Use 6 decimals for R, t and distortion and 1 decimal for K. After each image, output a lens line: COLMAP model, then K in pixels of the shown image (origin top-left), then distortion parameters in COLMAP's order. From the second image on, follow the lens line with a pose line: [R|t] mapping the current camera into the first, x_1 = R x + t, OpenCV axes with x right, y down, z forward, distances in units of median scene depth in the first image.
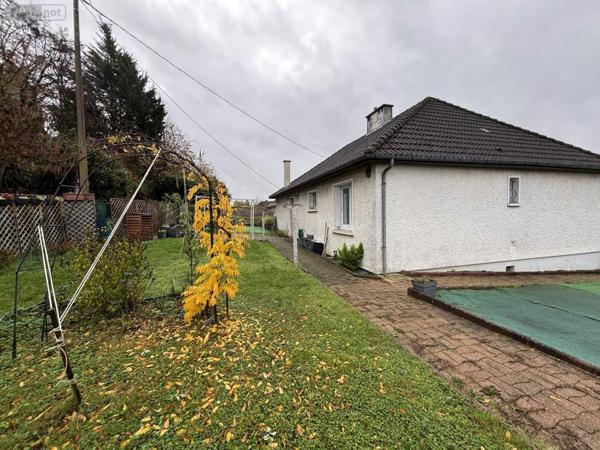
lens RADIAL K [[252.2, 0, 300.0], [0, 252.2, 225.0], [0, 0, 1]] dist [-0.000307, -0.000319]
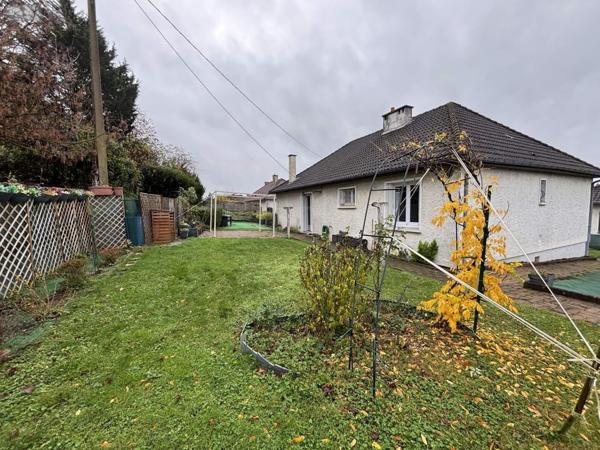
lens RADIAL K [[252.2, 0, 300.0], [0, 252.2, 225.0], [0, 0, 1]] dist [-0.000307, -0.000319]
pose [[0.982306, -0.011412, 0.186933, -0.314527], [0.007068, 0.999690, 0.023889, -0.012009], [-0.187147, -0.022146, 0.982082, 0.049232]]
